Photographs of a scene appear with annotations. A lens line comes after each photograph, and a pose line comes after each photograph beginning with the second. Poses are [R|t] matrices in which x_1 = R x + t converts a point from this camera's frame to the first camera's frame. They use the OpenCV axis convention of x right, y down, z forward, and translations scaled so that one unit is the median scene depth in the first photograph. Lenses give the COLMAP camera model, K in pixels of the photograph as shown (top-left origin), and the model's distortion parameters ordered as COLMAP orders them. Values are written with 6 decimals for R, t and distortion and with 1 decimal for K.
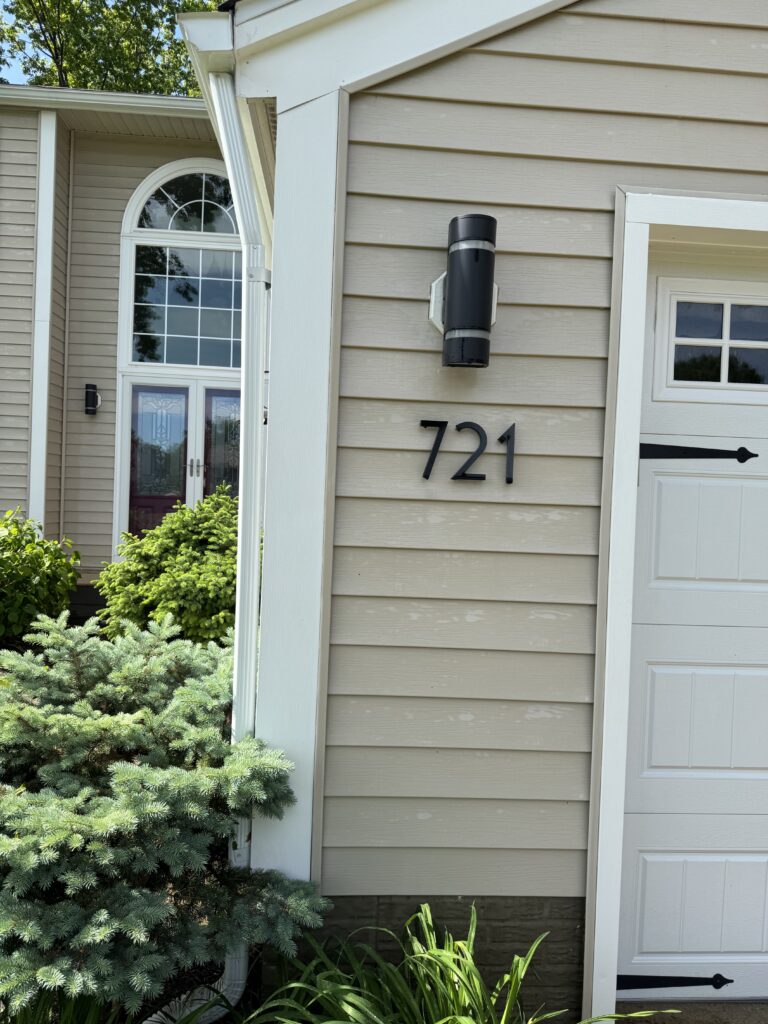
lens RADIAL K [[723.4, 0, 380.2], [0, 723.4, 510.9], [0, 0, 1]] dist [0.029507, -0.037170]
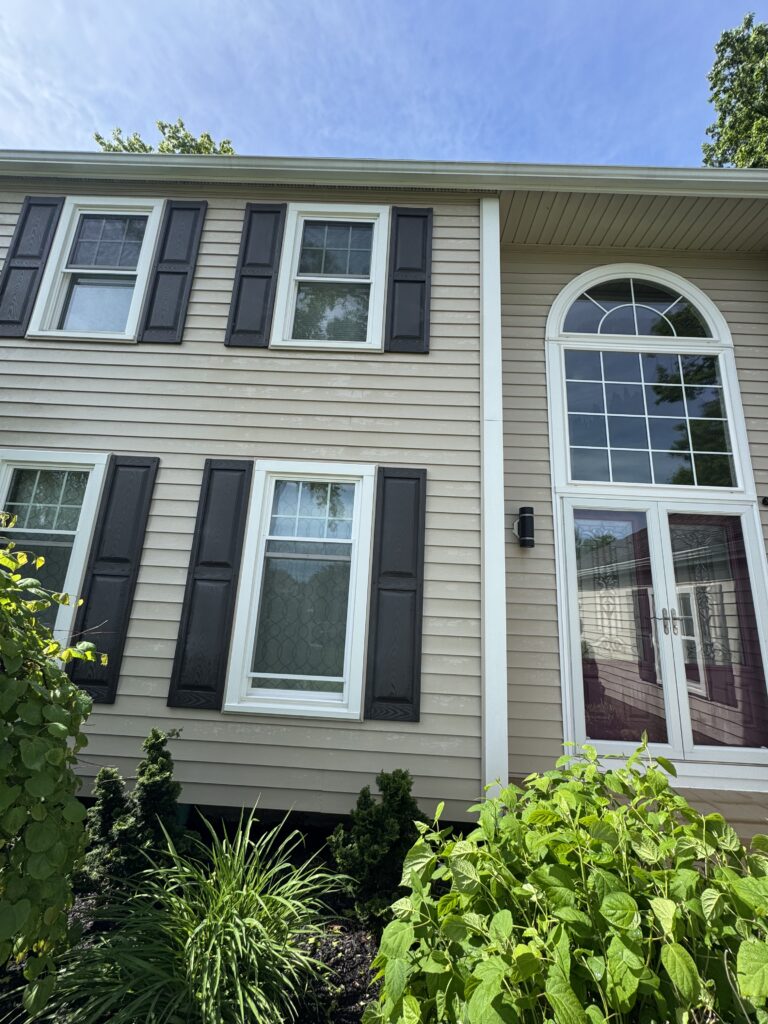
lens RADIAL K [[407.6, 0, 384.3], [0, 407.6, 511.4], [0, 0, 1]] dist [-0.003533, 0.000233]
pose [[0.996839, -0.006901, -0.079147, -0.546019], [-0.013407, 0.967321, -0.253201, -0.064402], [0.078307, 0.253462, 0.964171, 0.615426]]
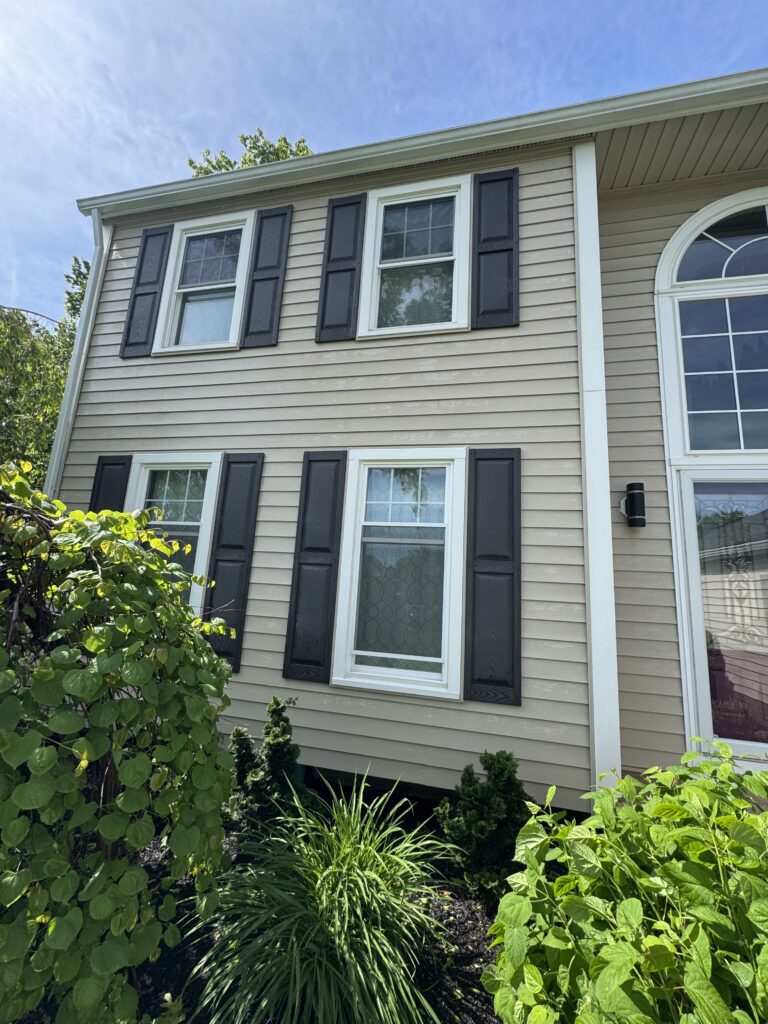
lens RADIAL K [[407.6, 0, 384.1], [0, 407.6, 511.8], [0, 0, 1]] dist [-0.003533, 0.000233]
pose [[0.958683, -0.035157, -0.282294, -0.553183], [-0.026458, 0.977014, -0.211528, -0.063152], [0.283242, 0.210257, 0.935717, 0.610602]]
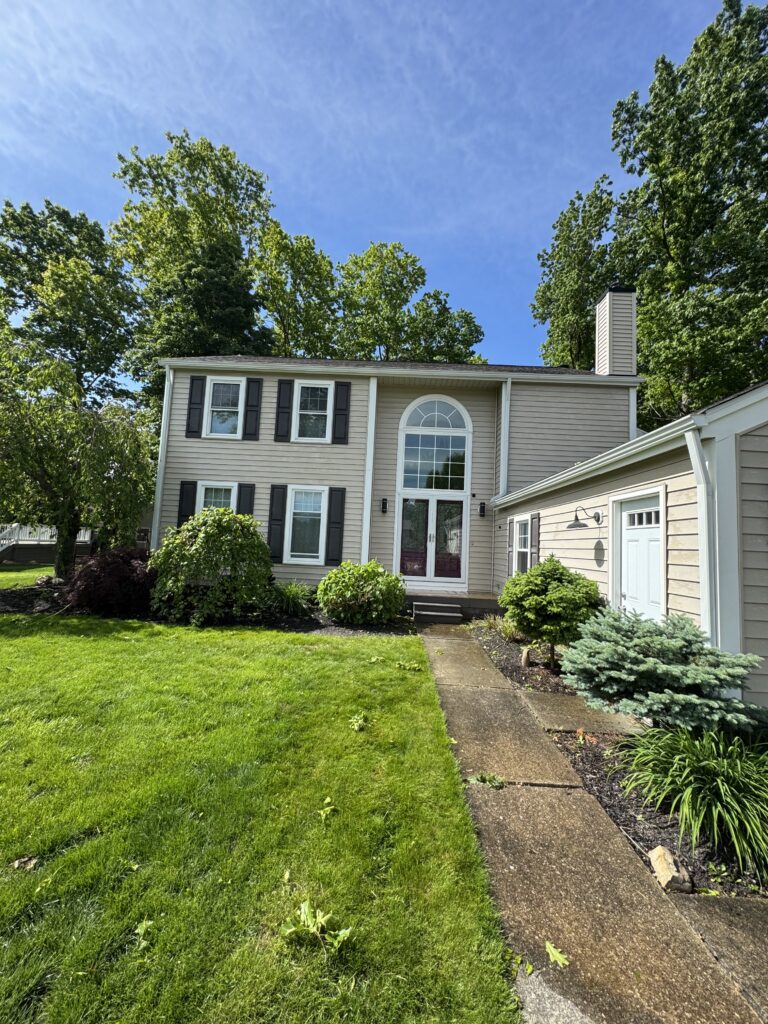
lens RADIAL K [[407.6, 0, 386.9], [0, 407.6, 512.3], [0, 0, 1]] dist [-0.003533, 0.000233]
pose [[0.997124, 0.000548, -0.075781, -0.321569], [-0.008492, 0.994483, -0.104557, -0.010557], [0.075305, 0.104900, 0.991628, -0.185113]]
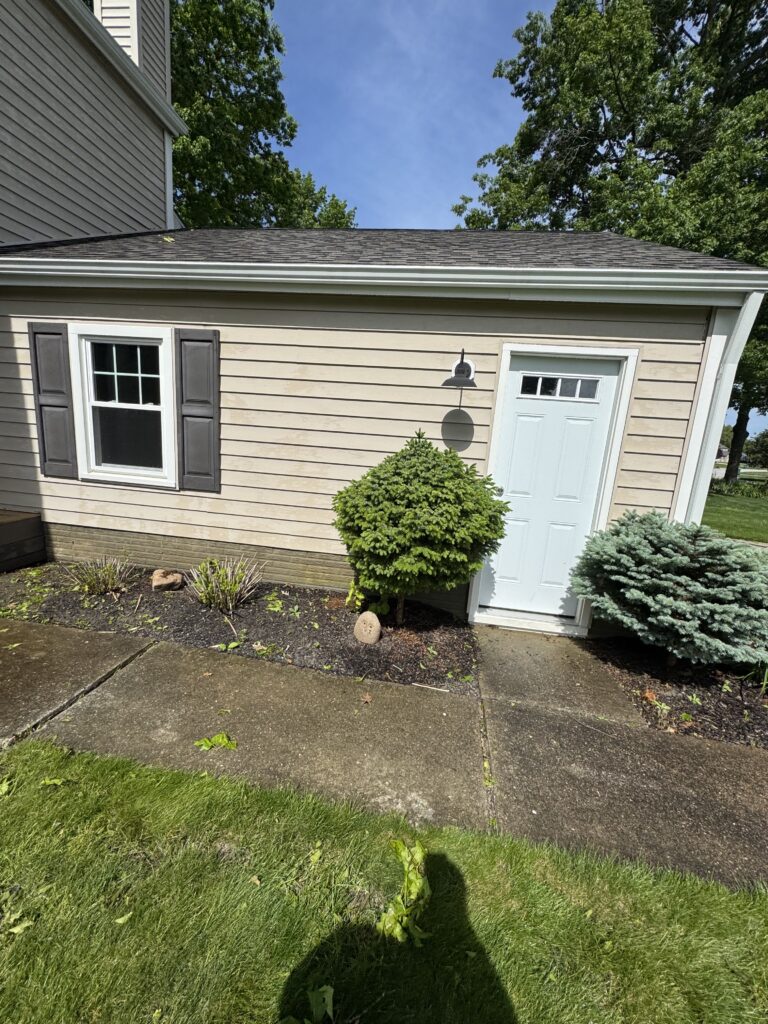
lens RADIAL K [[407.6, 0, 384.0], [0, 407.6, 511.8], [0, 0, 1]] dist [-0.003533, 0.000233]
pose [[0.208150, -0.217243, 0.953666, -0.462658], [-0.041407, 0.972191, 0.230501, -0.027686], [-0.977220, -0.087467, 0.193366, 0.451210]]
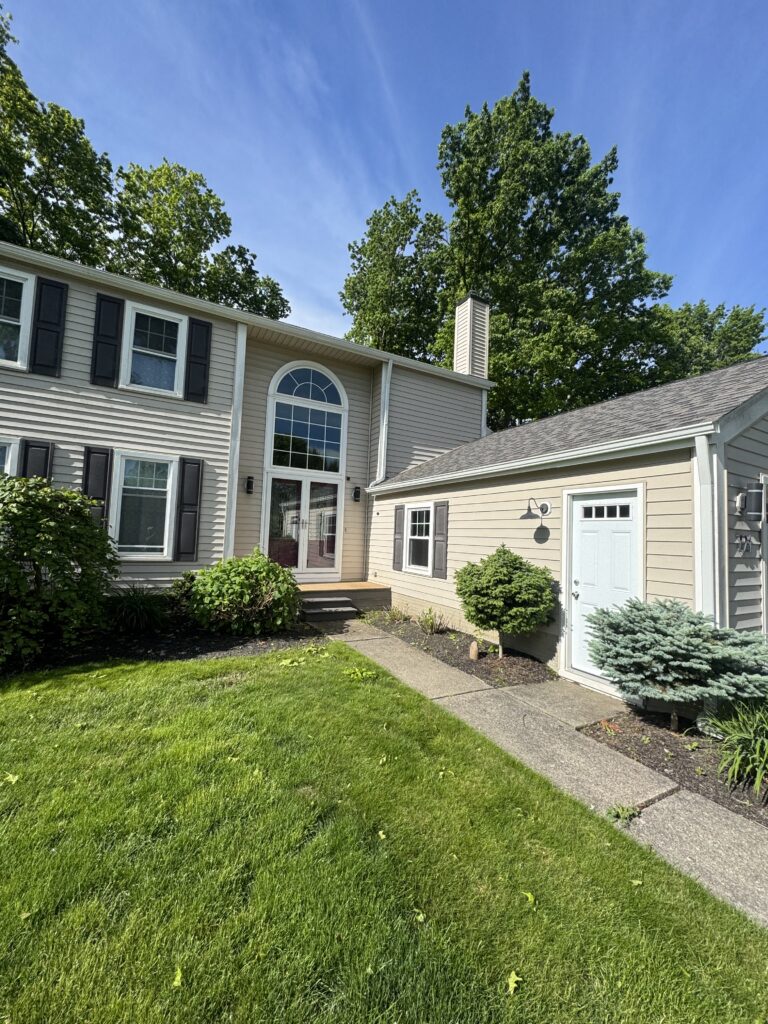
lens RADIAL K [[407.6, 0, 386.1], [0, 407.6, 512.1], [0, 0, 1]] dist [-0.003533, 0.000233]
pose [[0.901688, 0.019955, 0.431927, -0.559654], [0.007946, 0.998001, -0.062696, -0.026727], [-0.432315, 0.059964, 0.899727, -0.017084]]
